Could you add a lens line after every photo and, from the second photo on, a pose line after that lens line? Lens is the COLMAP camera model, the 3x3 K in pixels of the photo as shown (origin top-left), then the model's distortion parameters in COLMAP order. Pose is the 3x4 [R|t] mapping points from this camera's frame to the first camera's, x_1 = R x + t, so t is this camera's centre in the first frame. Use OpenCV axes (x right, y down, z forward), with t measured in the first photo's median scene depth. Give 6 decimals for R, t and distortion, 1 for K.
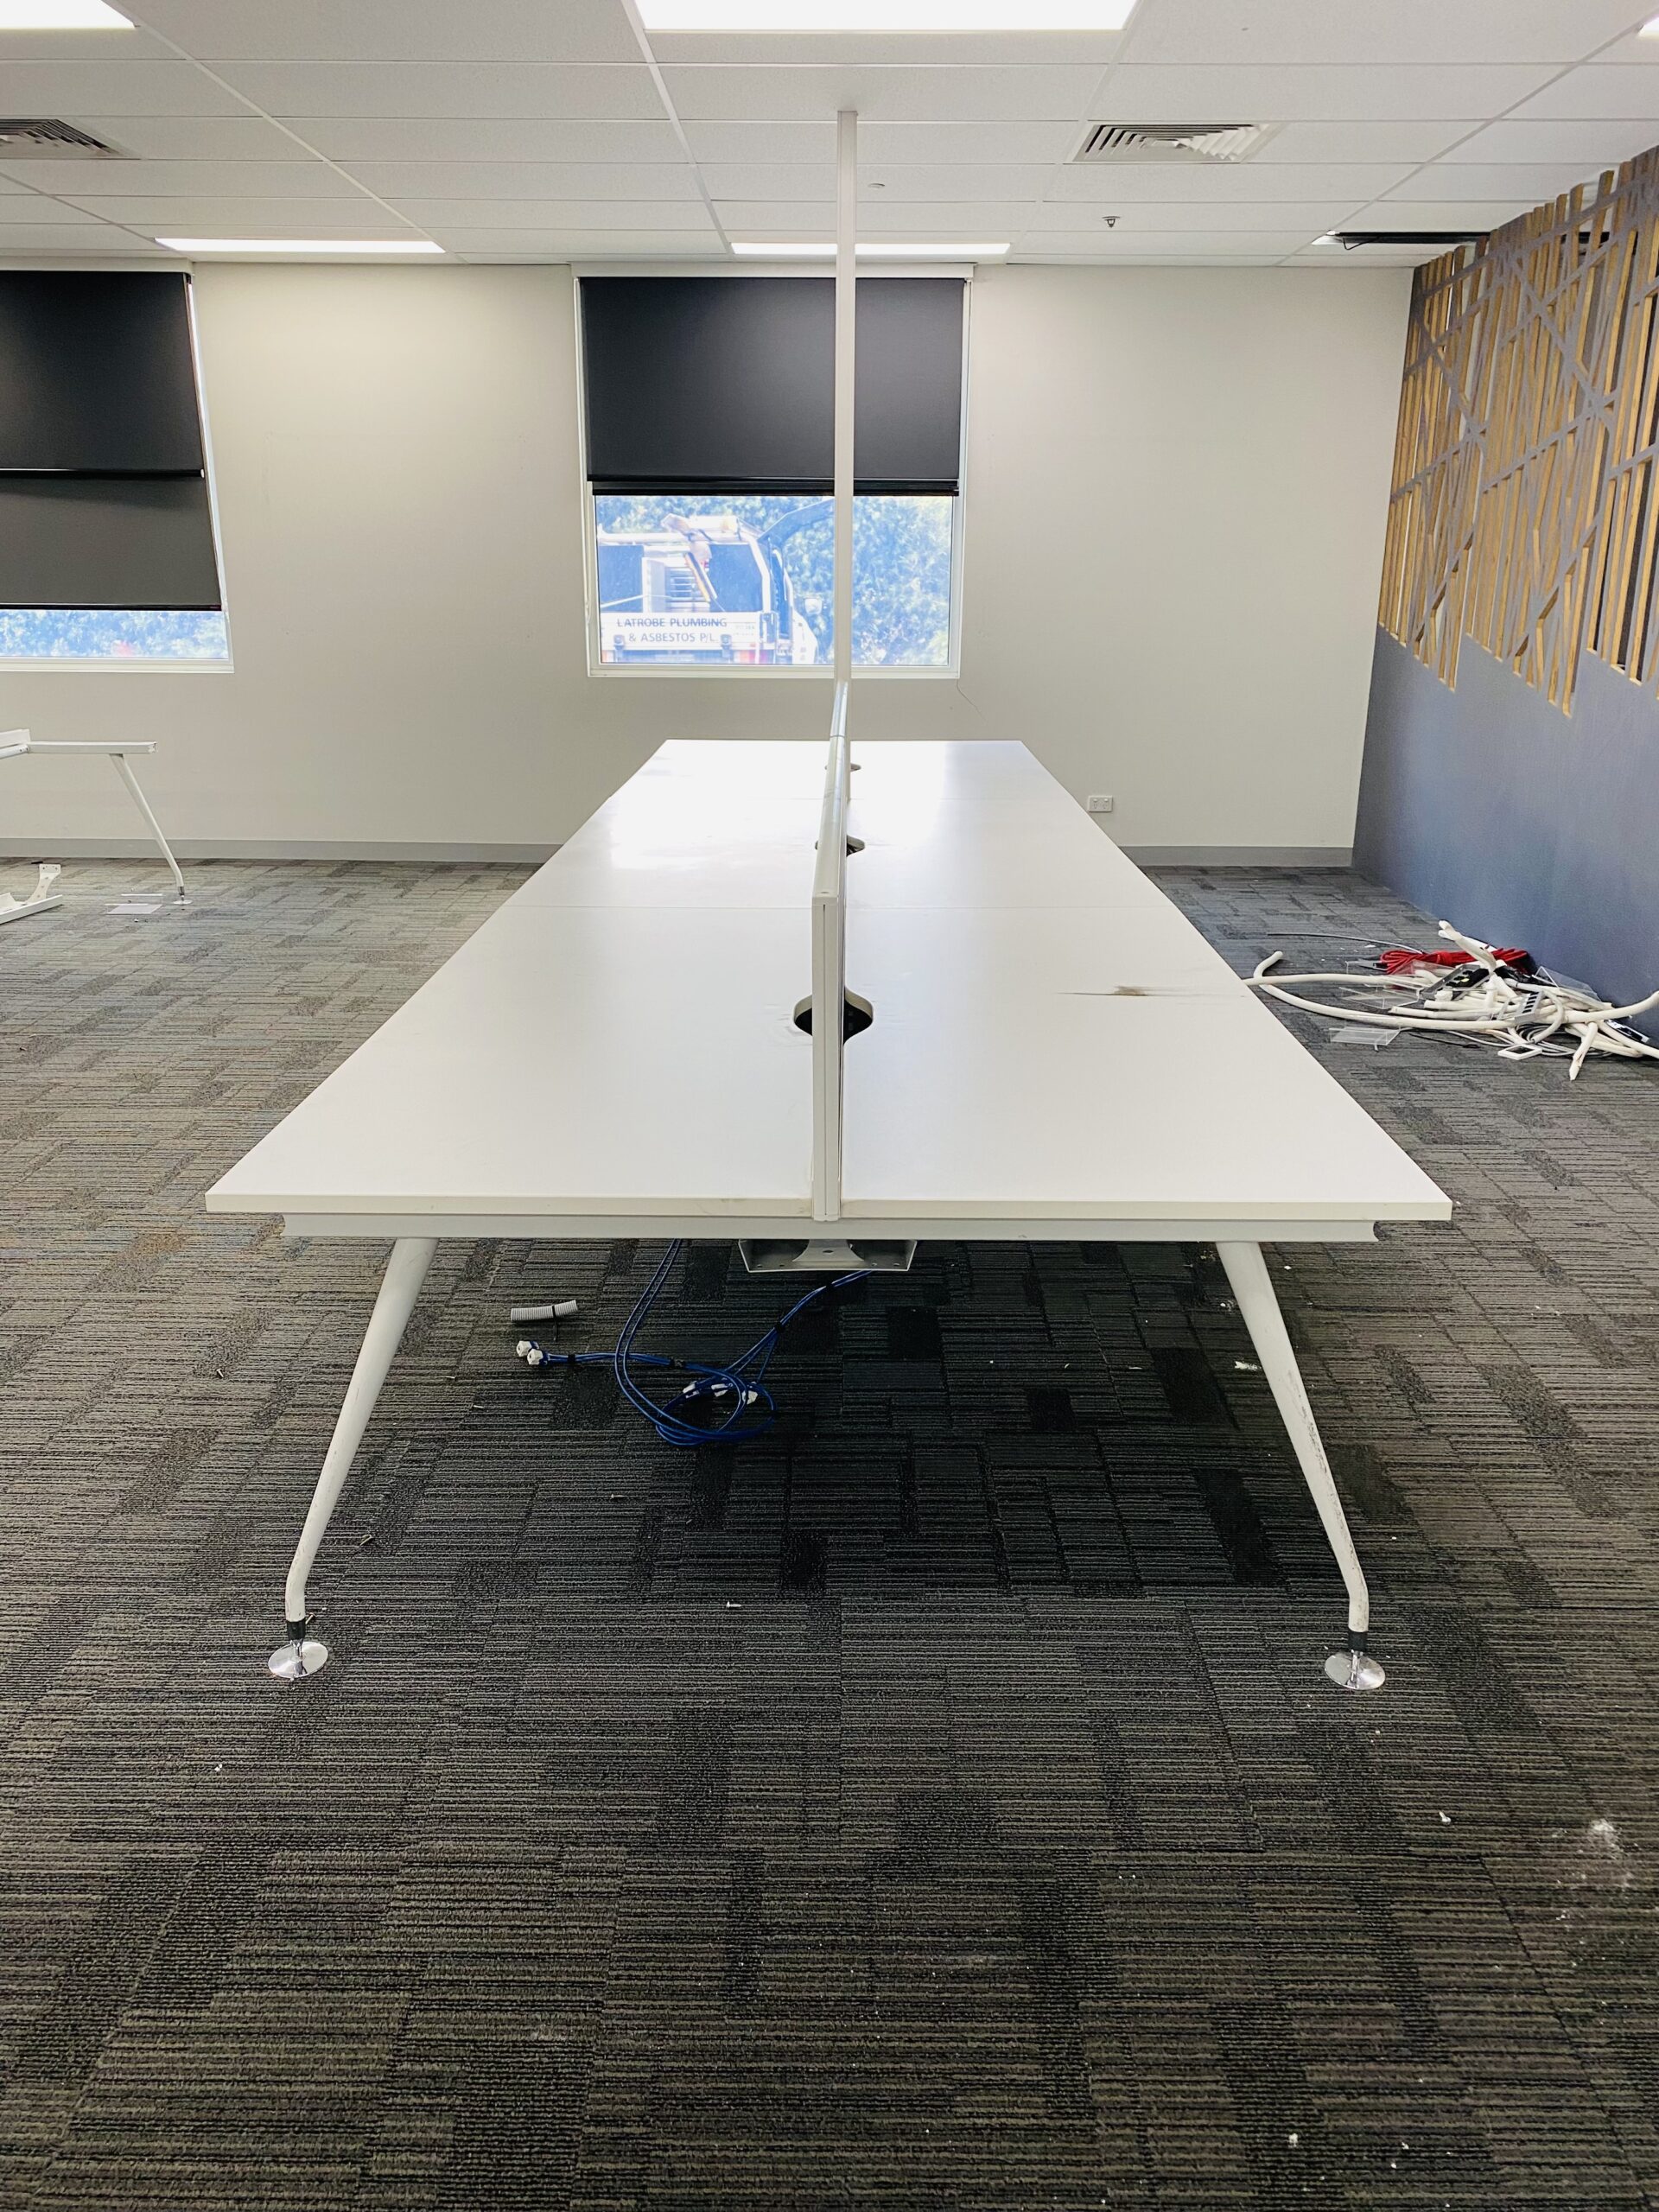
lens RADIAL K [[1687.5, 0, 838.3], [0, 1687.5, 1088.5], [0, 0, 1]] dist [0.020054, -0.011377]
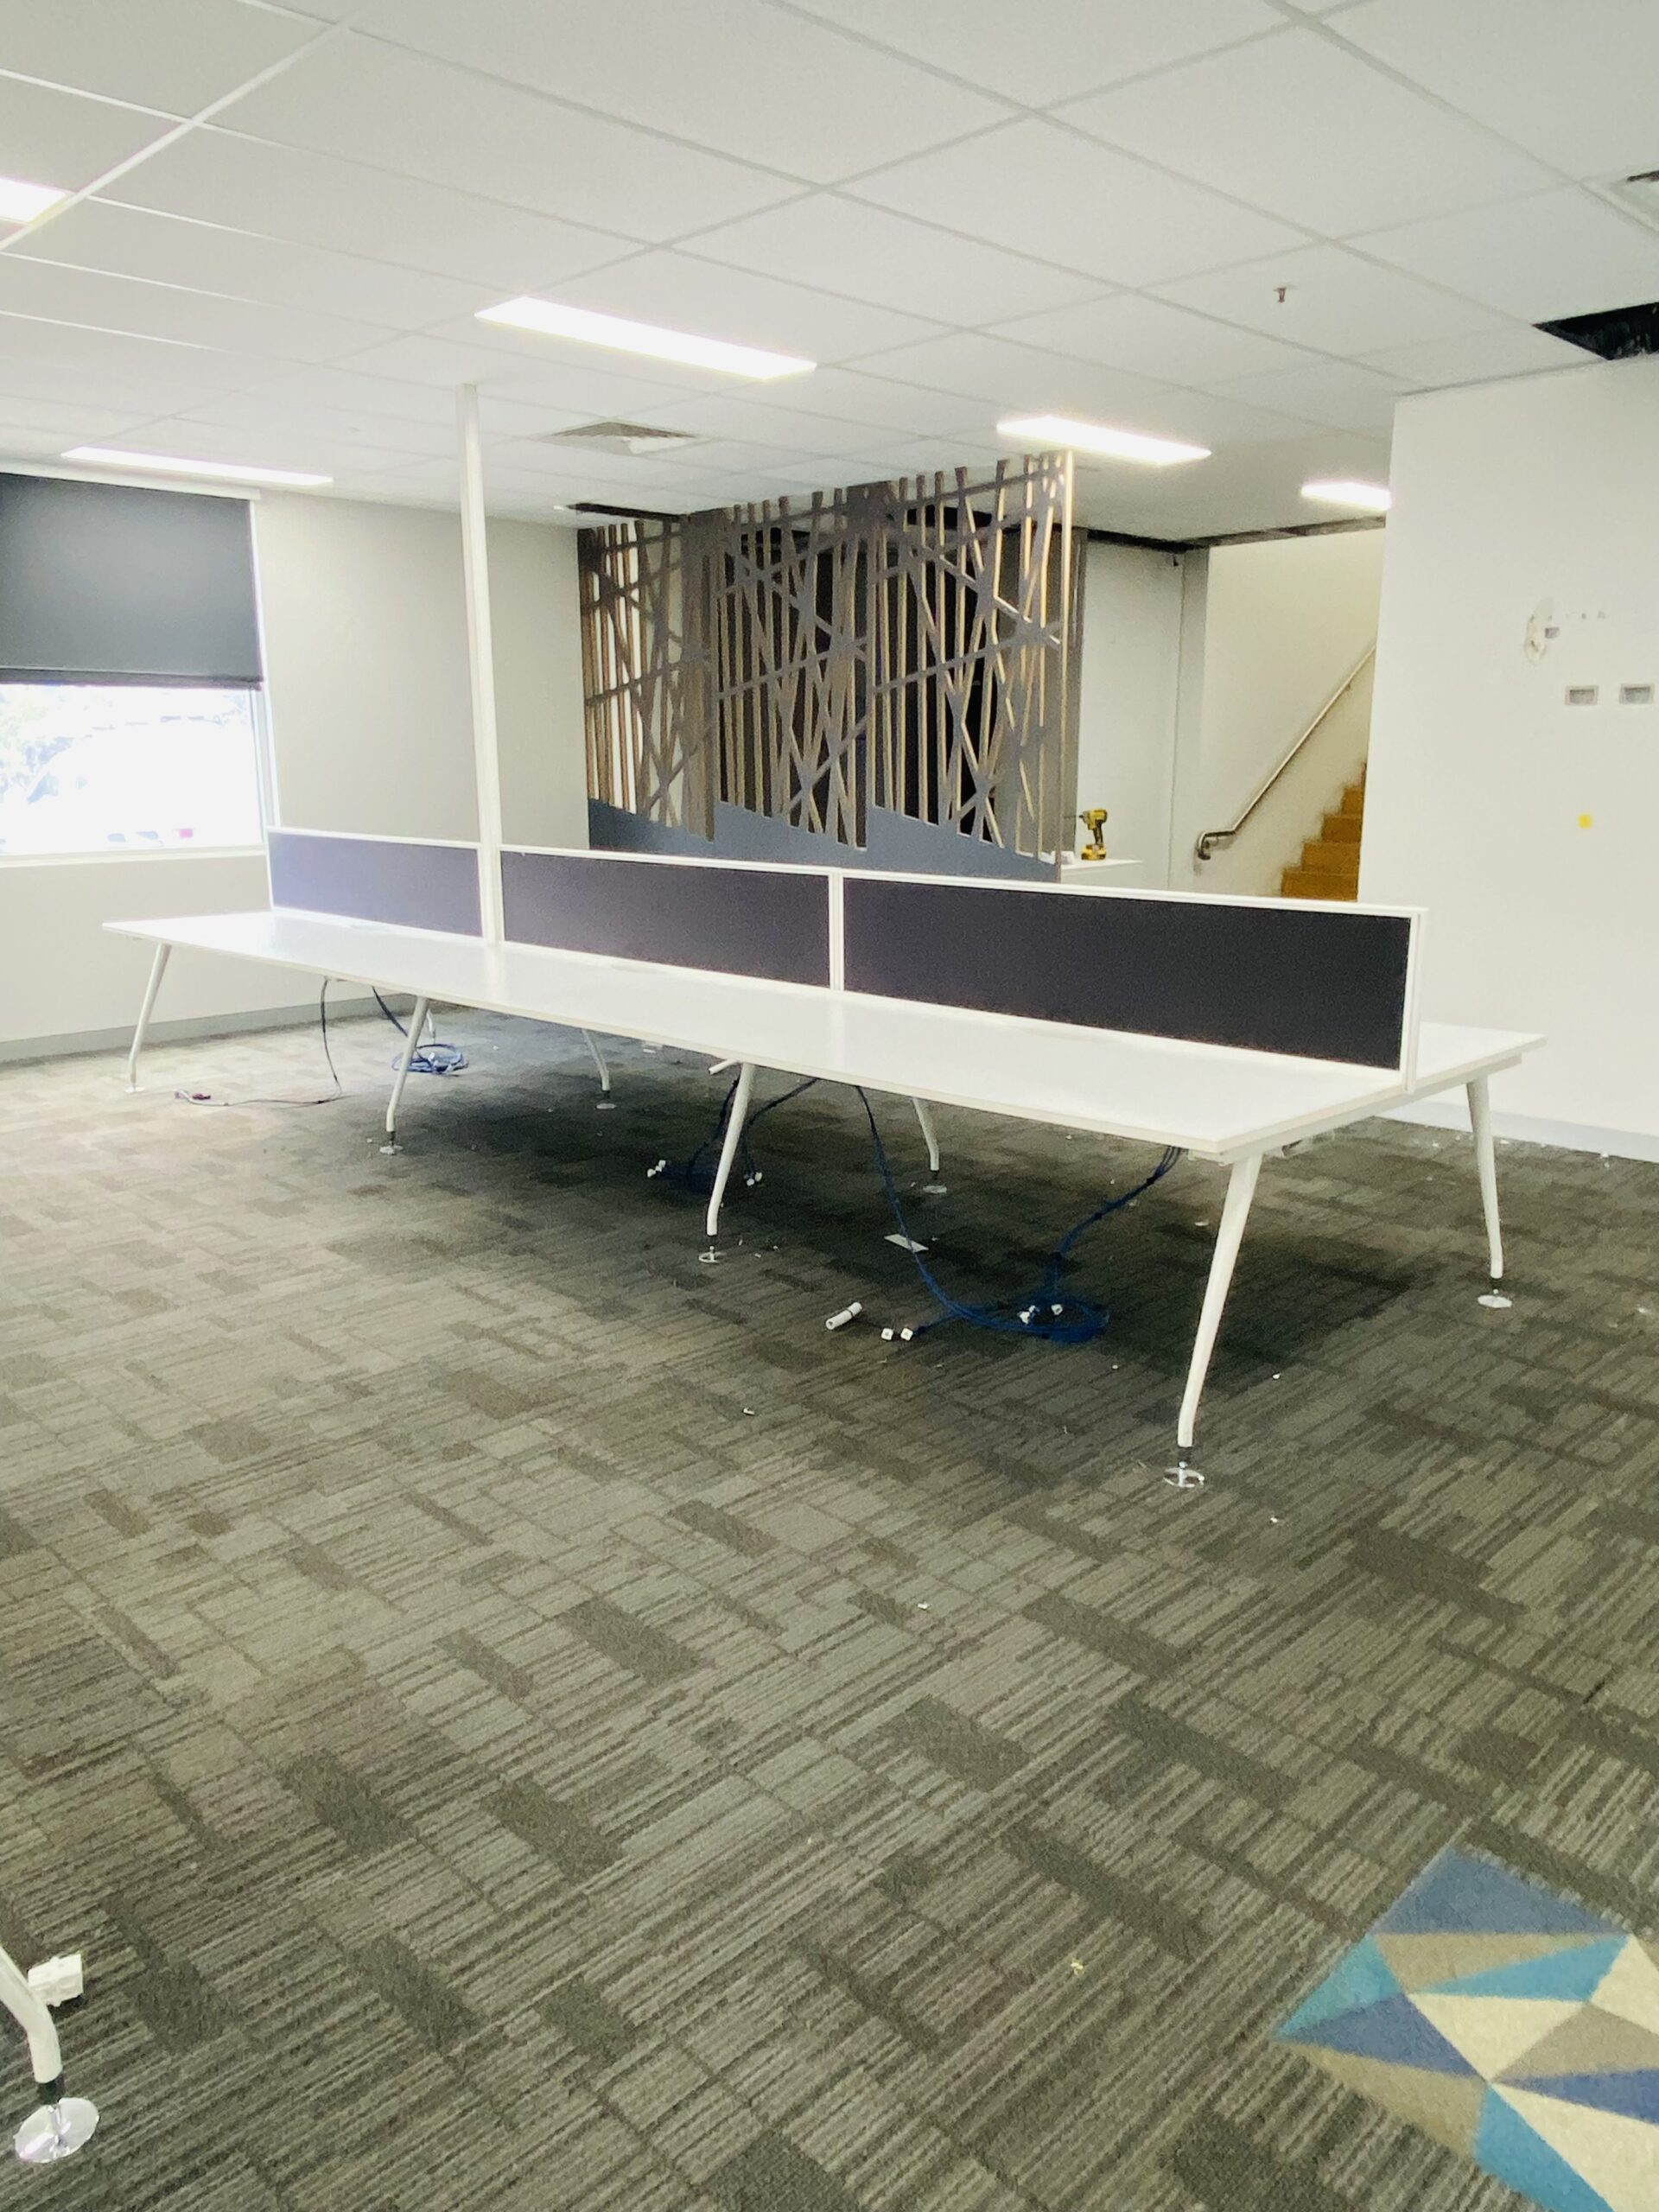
lens RADIAL K [[1568.2, 0, 829.5], [0, 1568.2, 1106.0], [0, 0, 1]] dist [0.092852, -0.183943]
pose [[0.707126, -0.167147, 0.687048, -0.882724], [0.222481, 0.974903, 0.008194, -0.032015], [-0.671174, 0.147060, 0.726566, 0.108202]]
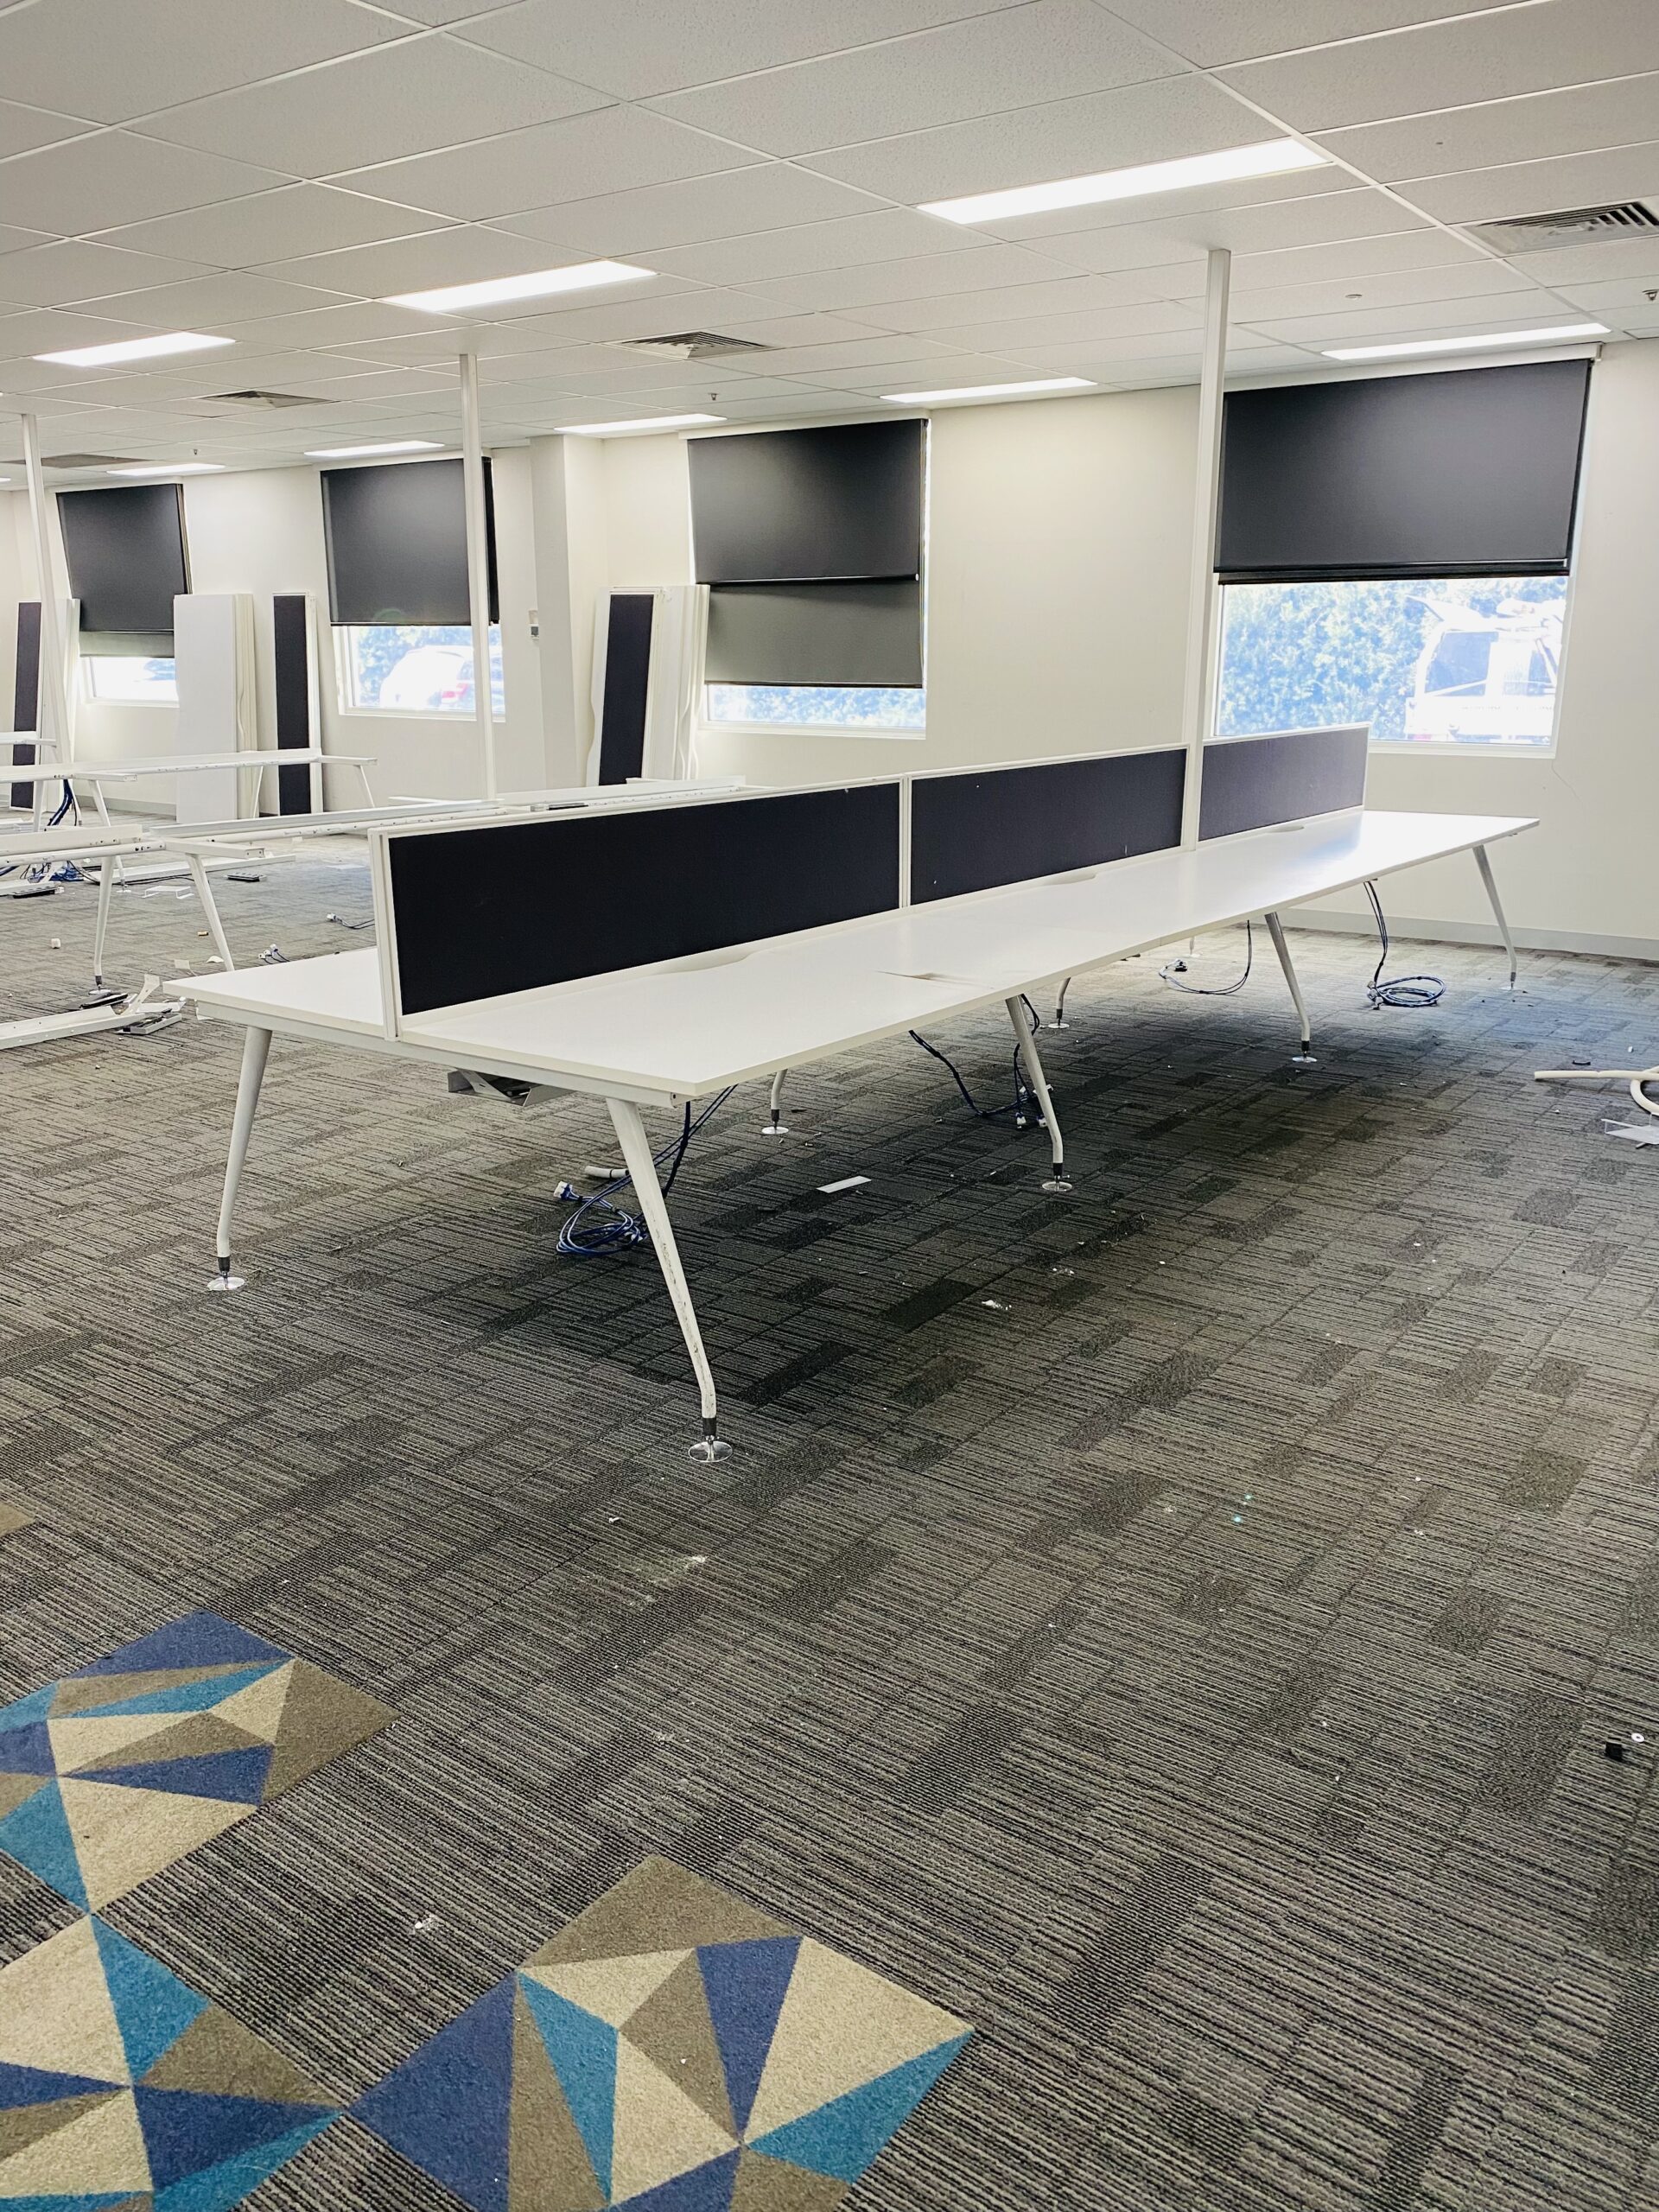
lens RADIAL K [[1673.6, 0, 839.3], [0, 1673.6, 1097.8], [0, 0, 1]] dist [0.045227, -0.060488]
pose [[0.818233, 0.144762, -0.556361, 0.669148], [-0.169396, 0.985521, 0.007298, 0.026619], [0.549362, 0.088274, 0.830908, -0.038494]]
